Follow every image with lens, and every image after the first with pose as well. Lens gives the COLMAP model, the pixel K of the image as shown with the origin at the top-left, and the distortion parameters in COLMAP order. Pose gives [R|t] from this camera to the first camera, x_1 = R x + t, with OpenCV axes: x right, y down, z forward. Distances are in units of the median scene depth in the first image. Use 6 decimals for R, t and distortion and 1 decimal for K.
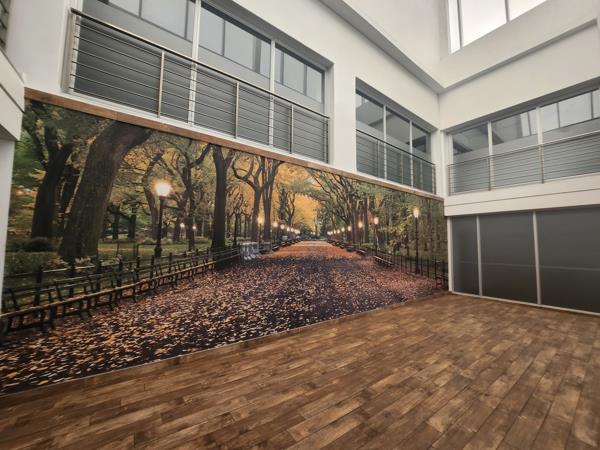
lens RADIAL K [[240.1, 0, 302.0], [0, 240.1, 227.2], [0, 0, 1]] dist [-0.015477, 0.001011]
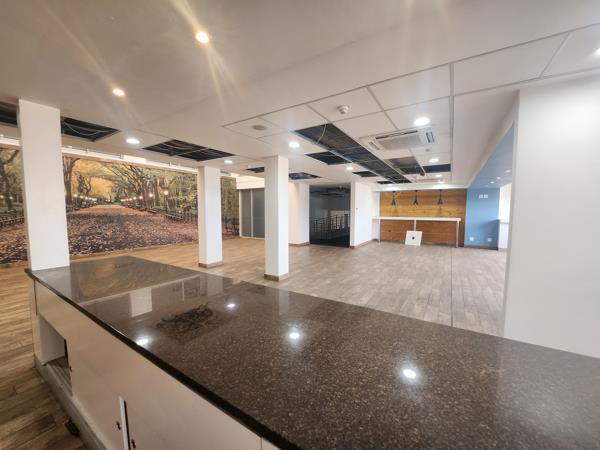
lens RADIAL K [[240.1, 0, 297.5], [0, 240.1, 227.0], [0, 0, 1]] dist [-0.015477, 0.001011]
pose [[0.936158, -0.037204, 0.349606, 0.688532], [-0.011421, 0.990642, 0.136004, -0.032545], [-0.351395, -0.131314, 0.926973, -1.050780]]
